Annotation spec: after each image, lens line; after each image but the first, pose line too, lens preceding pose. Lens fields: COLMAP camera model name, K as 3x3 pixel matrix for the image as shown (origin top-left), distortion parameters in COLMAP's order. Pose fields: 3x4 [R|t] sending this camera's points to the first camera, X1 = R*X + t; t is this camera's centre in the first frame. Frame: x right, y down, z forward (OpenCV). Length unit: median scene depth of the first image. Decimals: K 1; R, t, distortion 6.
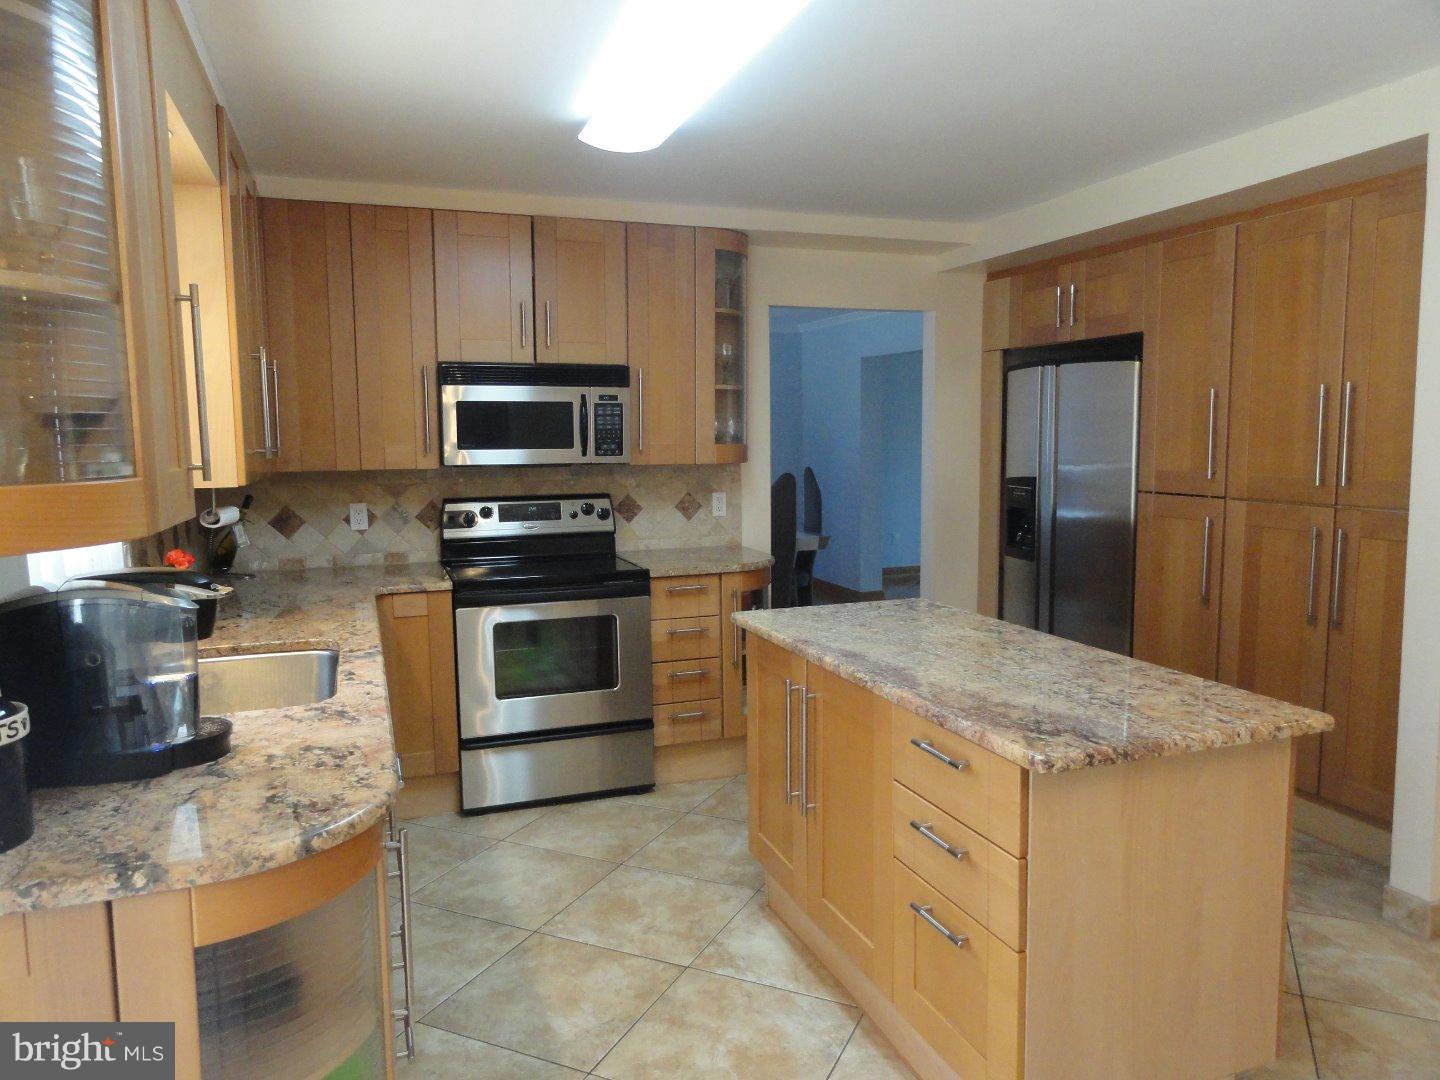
lens RADIAL K [[1002.7, 0, 724.7], [0, 1002.7, 535.6], [0, 0, 1]] dist [-0.007308, 0.006345]
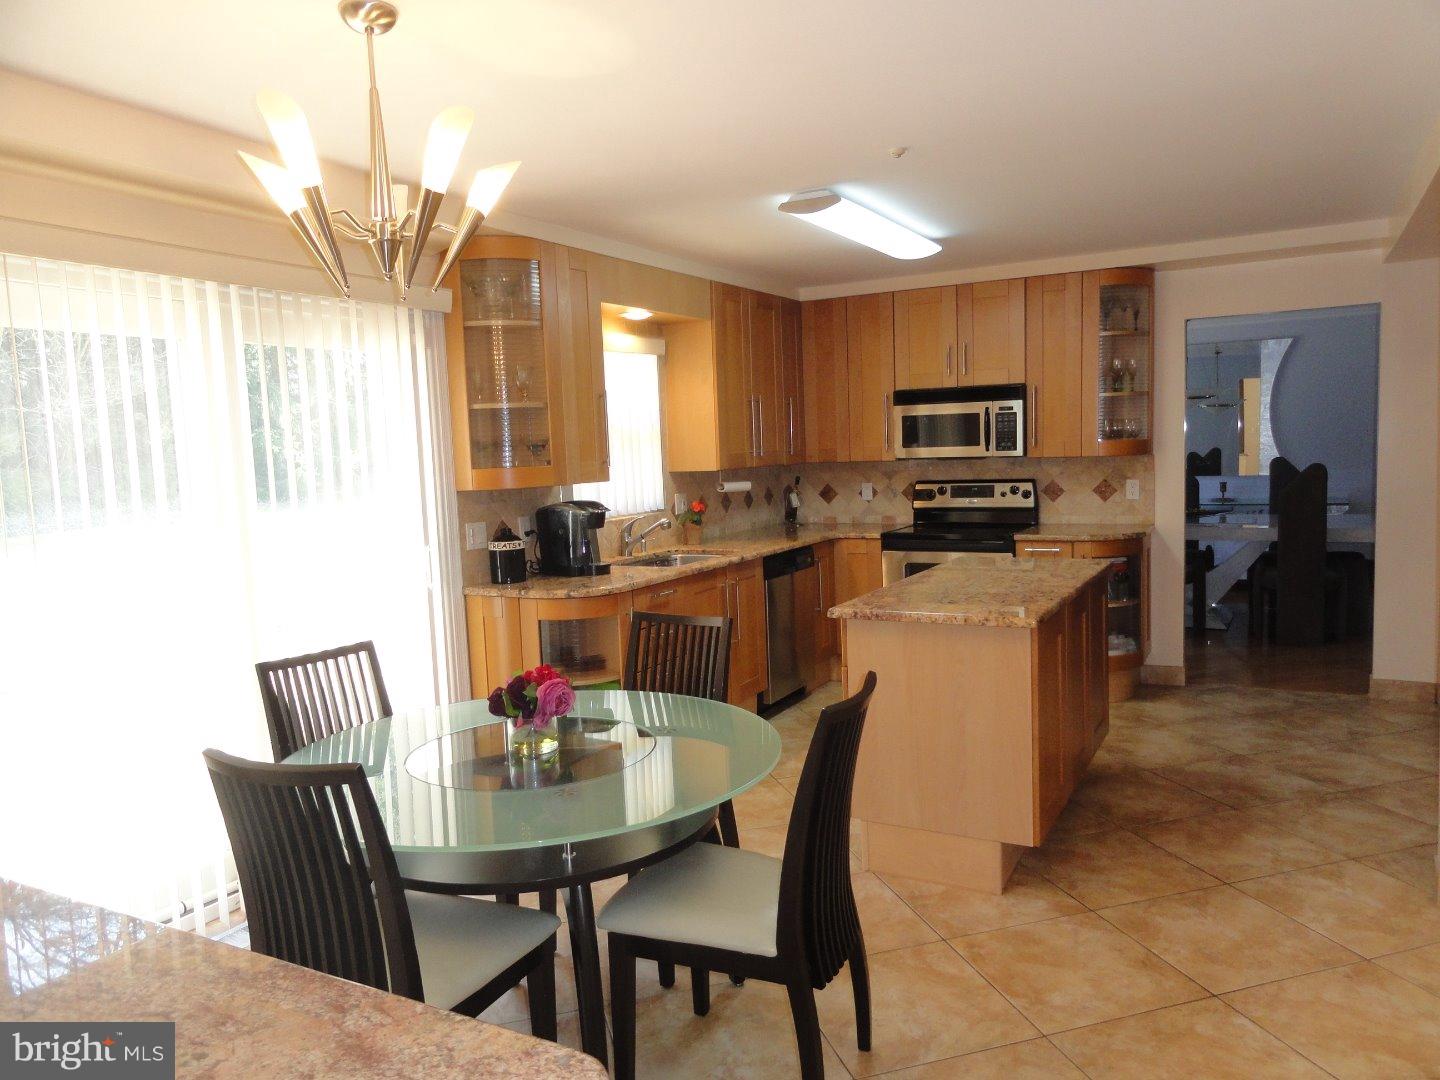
lens RADIAL K [[1002.7, 0, 728.8], [0, 1002.7, 539.3], [0, 0, 1]] dist [-0.007308, 0.006345]
pose [[0.654040, 0.056775, -0.754326, 0.677781], [-0.045259, 0.998330, 0.035898, 0.009046], [0.755105, 0.010661, 0.655517, -0.181579]]
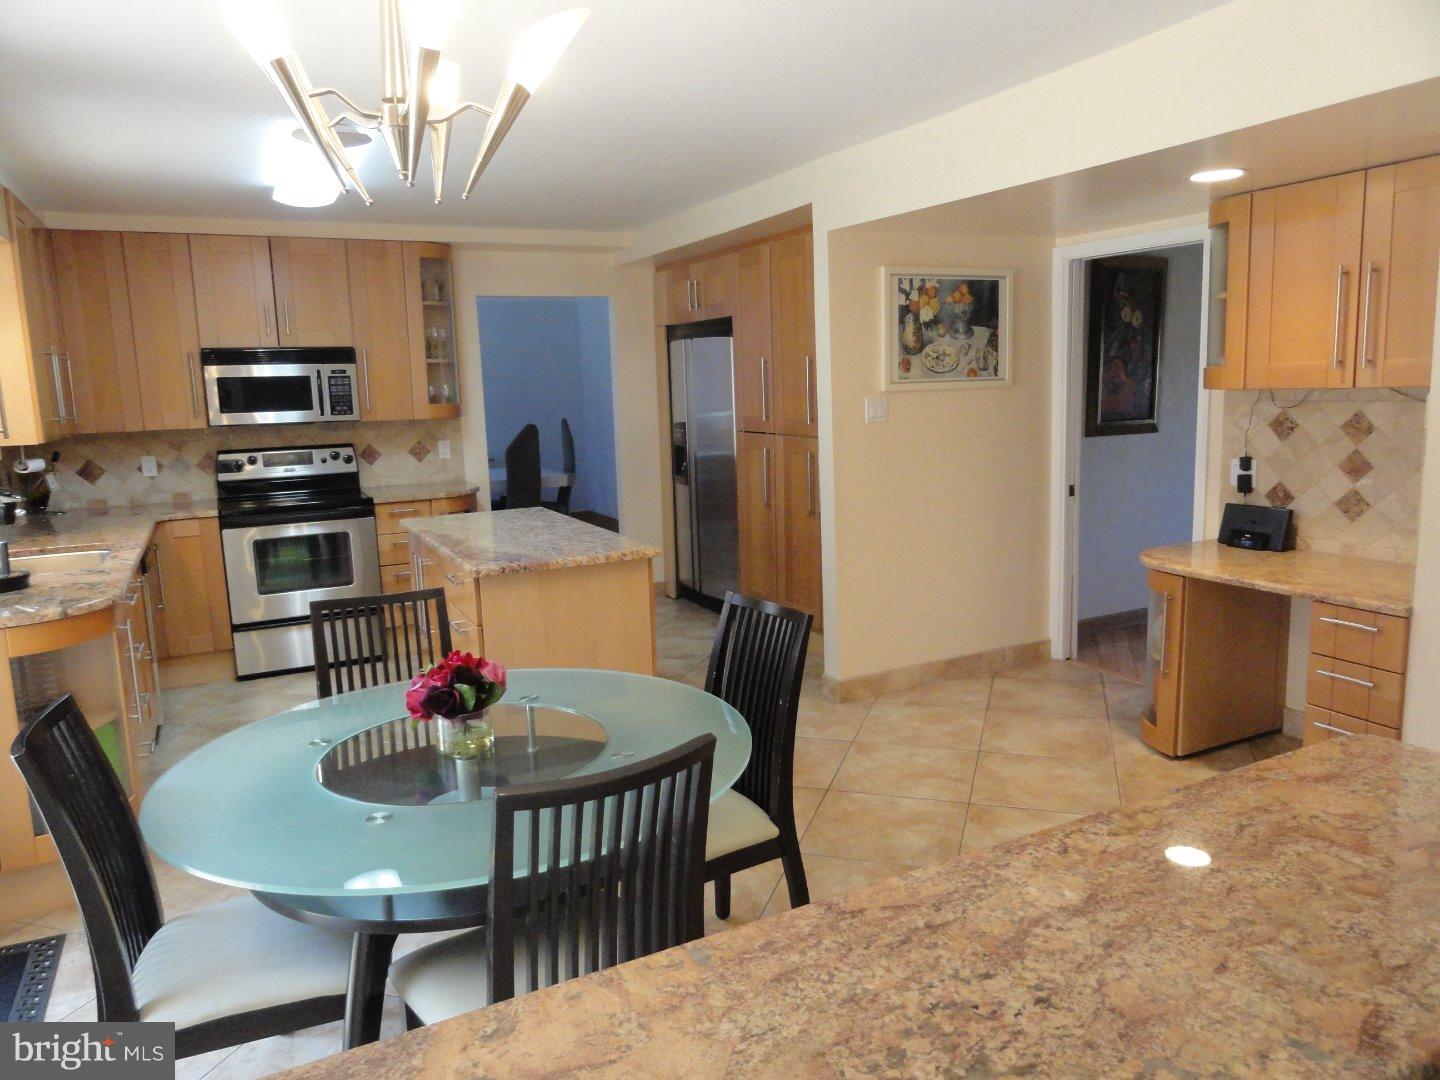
lens RADIAL K [[1002.7, 0, 720.7], [0, 1002.7, 537.7], [0, 0, 1]] dist [-0.007308, 0.006345]
pose [[0.993263, -0.038810, 0.109191, 0.236666], [0.033020, 0.997977, 0.054337, 0.028445], [-0.111079, -0.050365, 0.992535, -0.399578]]
